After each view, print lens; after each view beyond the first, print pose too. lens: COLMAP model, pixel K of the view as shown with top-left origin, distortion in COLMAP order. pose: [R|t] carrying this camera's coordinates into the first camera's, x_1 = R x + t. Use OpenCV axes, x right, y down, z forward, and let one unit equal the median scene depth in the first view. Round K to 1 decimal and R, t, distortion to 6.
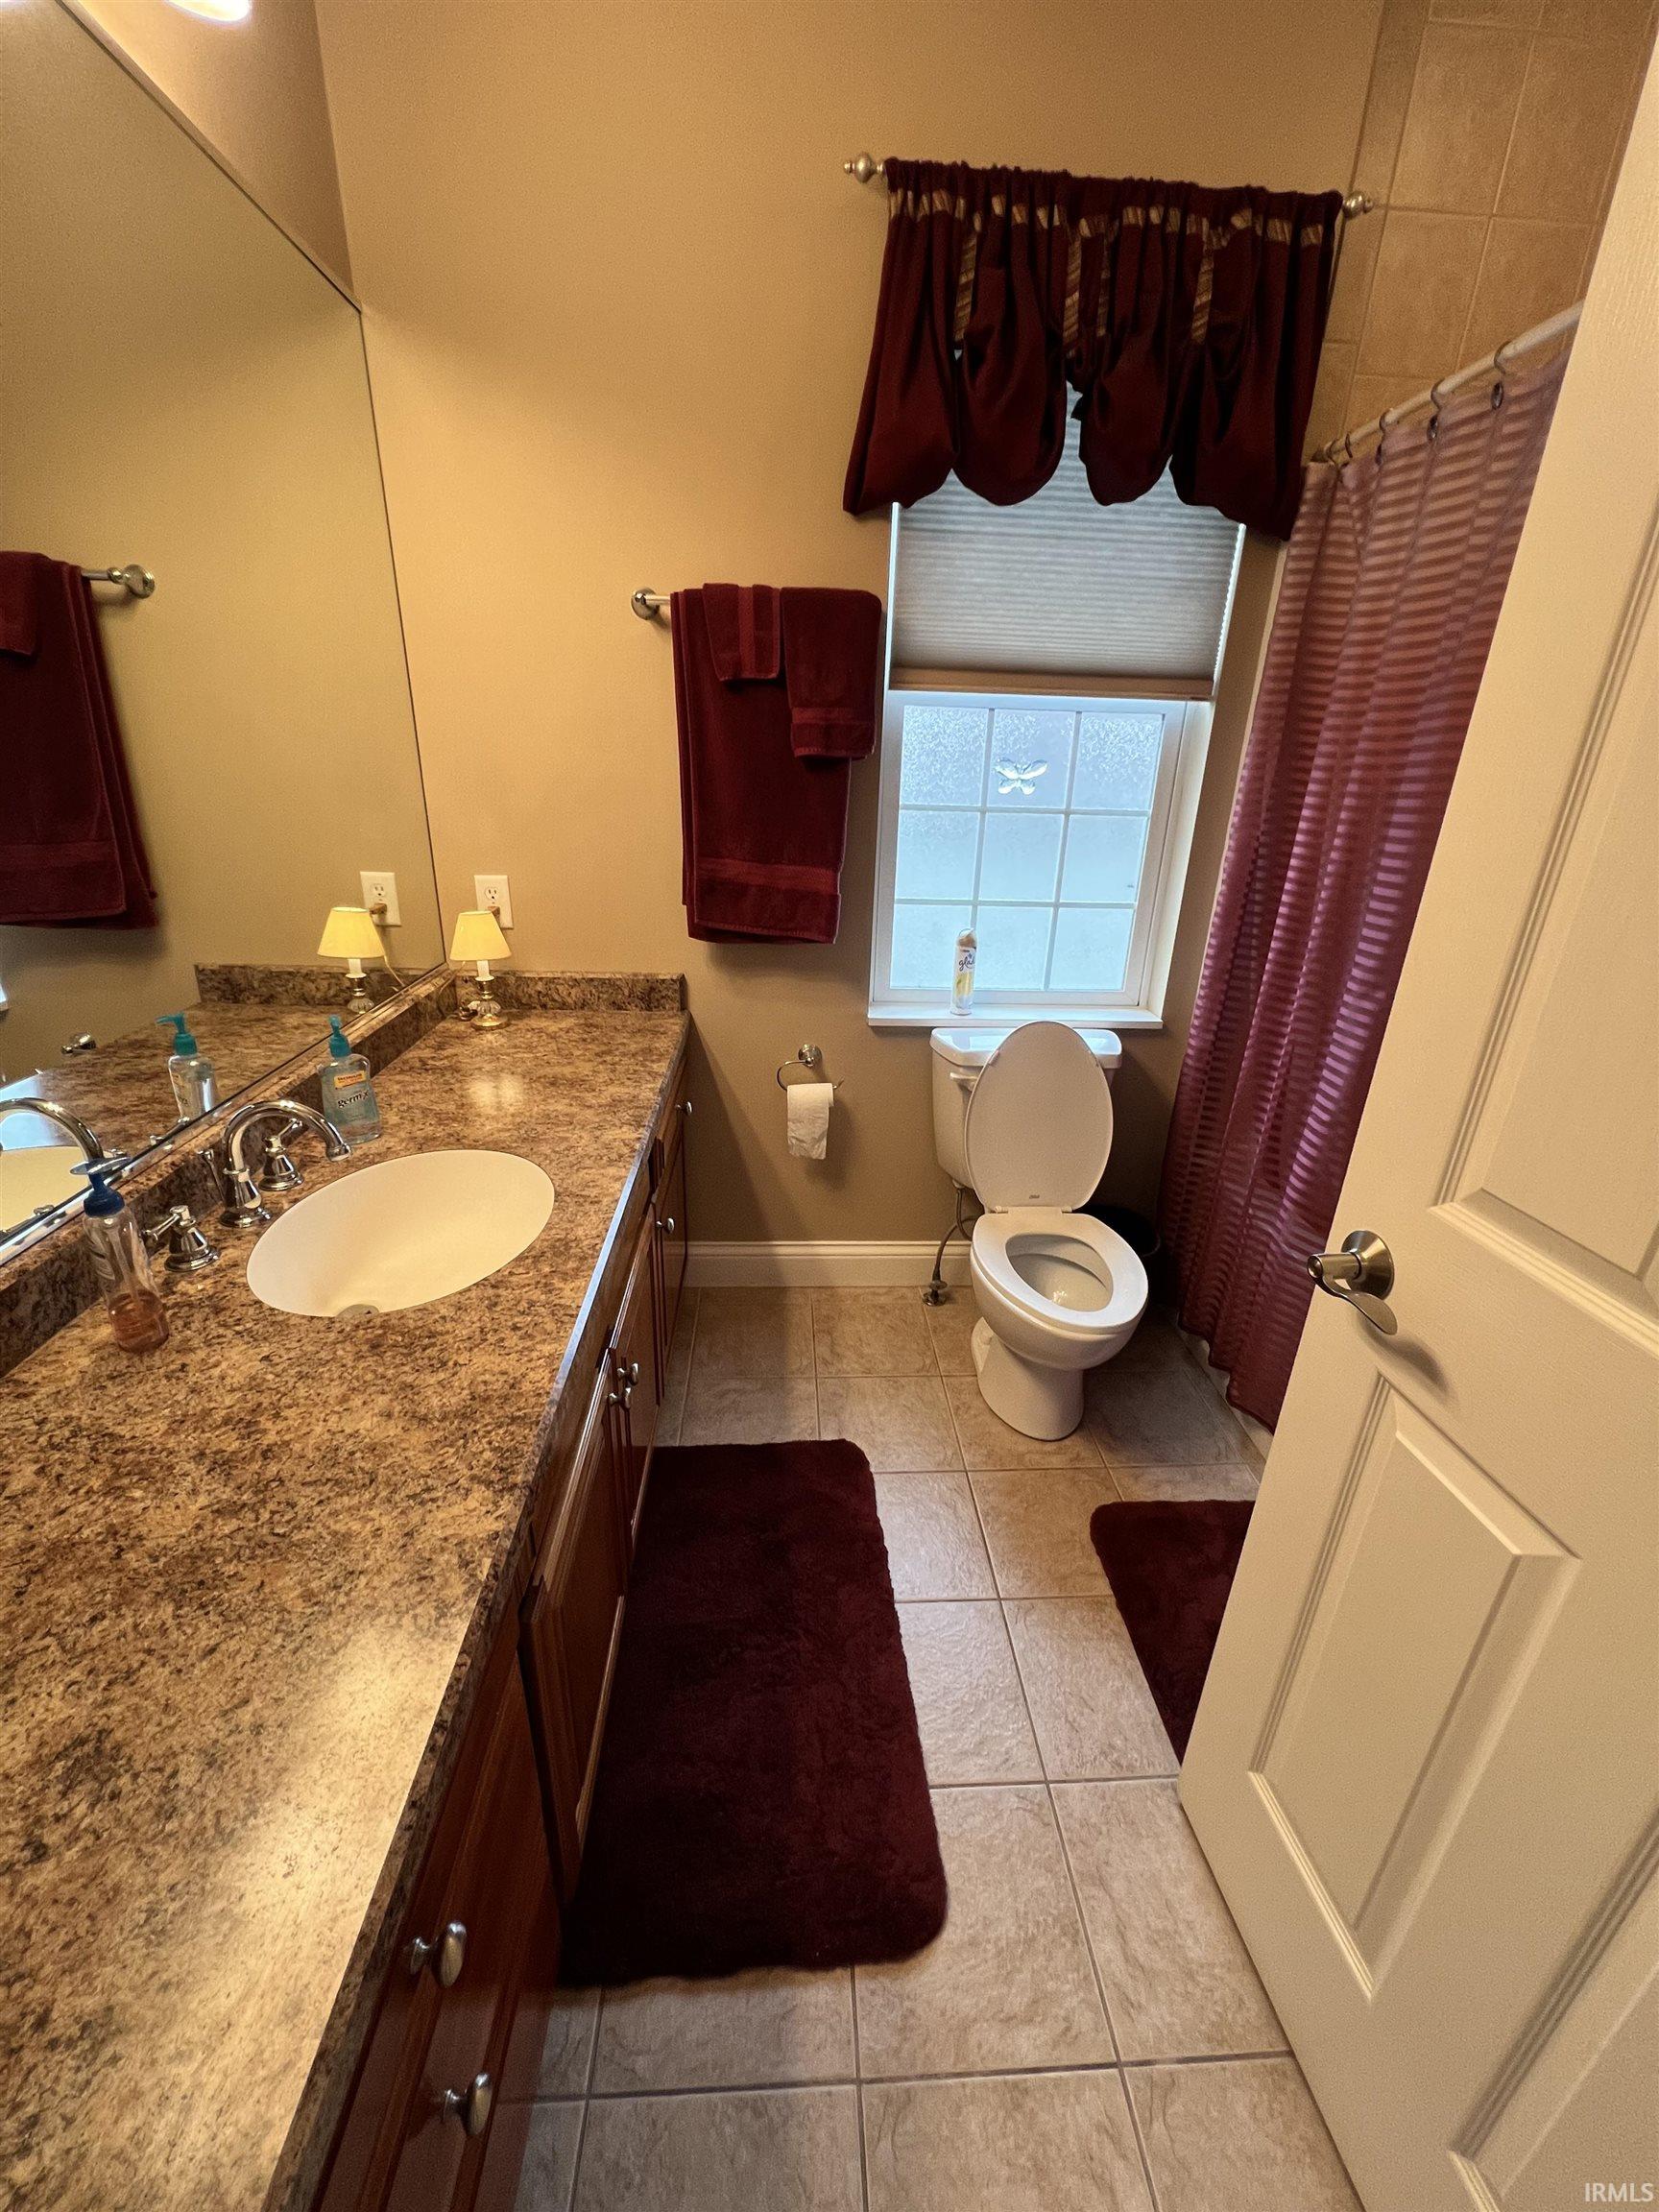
lens RADIAL K [[887.6, 0, 832.0], [0, 887.6, 1111.4], [0, 0, 1]] dist [-0.002608, 0.000402]
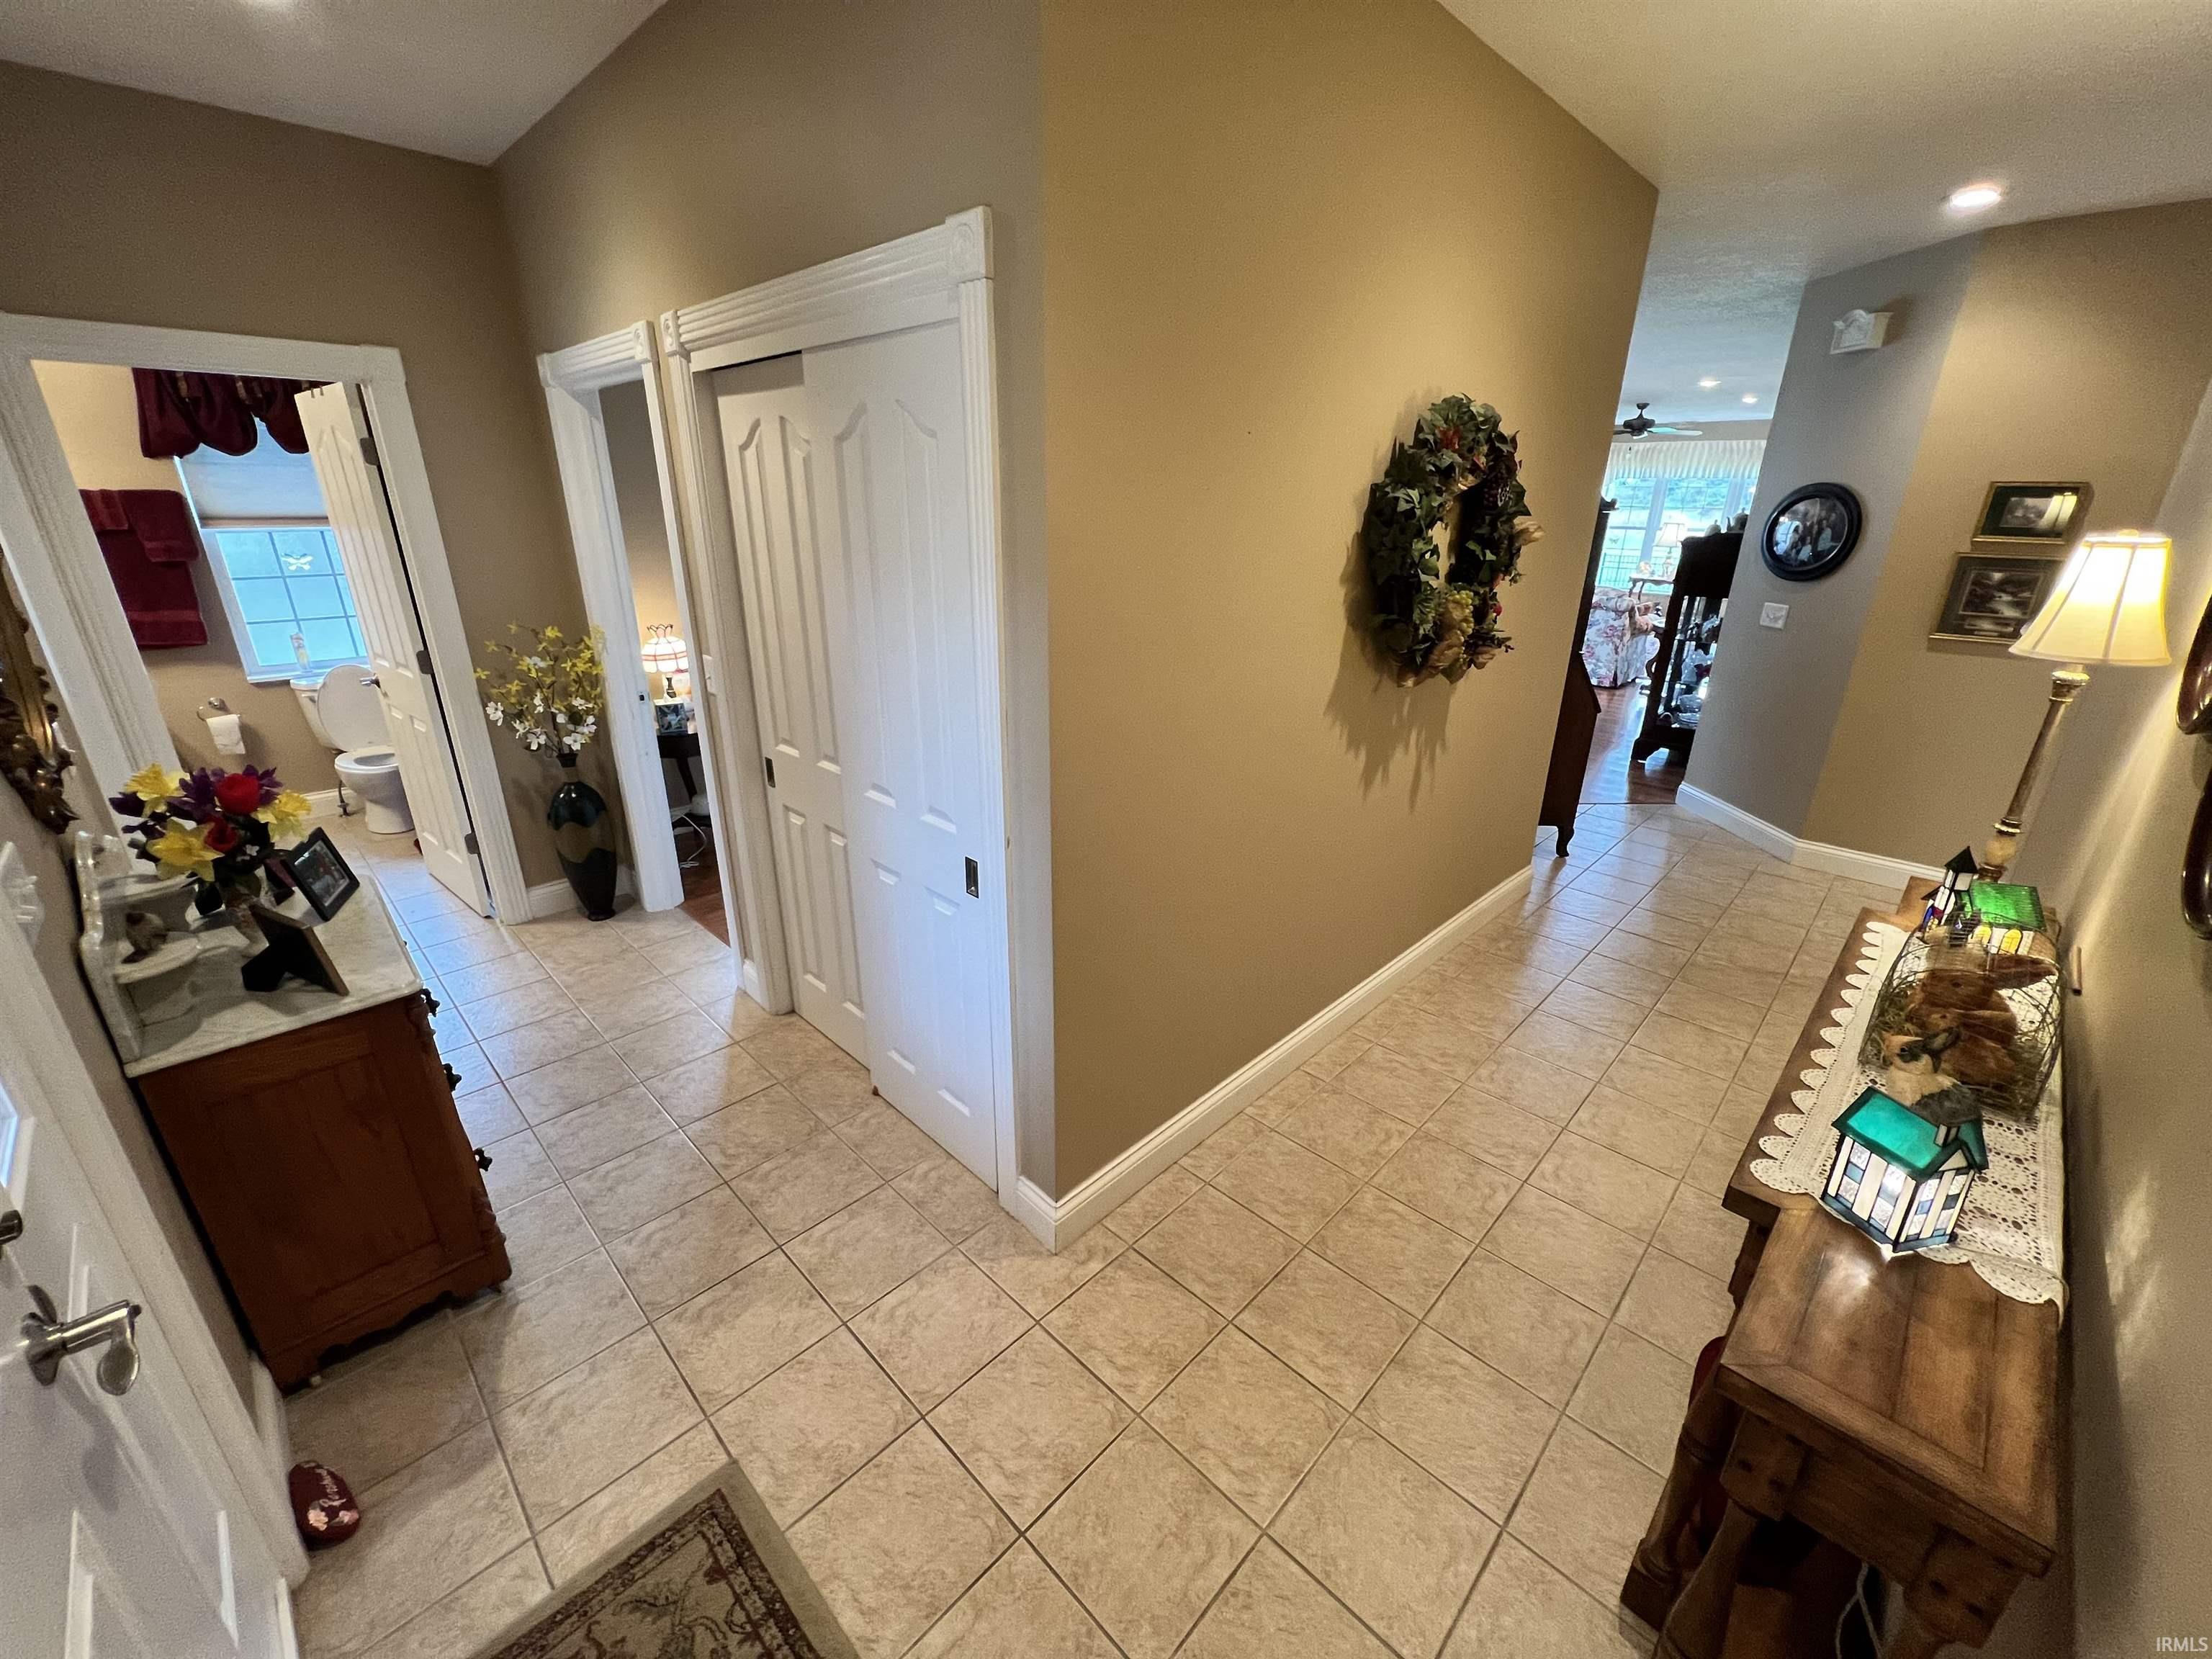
lens RADIAL K [[887.6, 0, 1114.7], [0, 887.6, 824.8], [0, 0, 1]] dist [-0.002608, 0.000402]
pose [[0.733222, -0.259826, 0.628392, 0.150733], [0.273544, 0.958753, 0.077246, 0.674249], [-0.622543, 0.115254, 0.774052, -2.005308]]
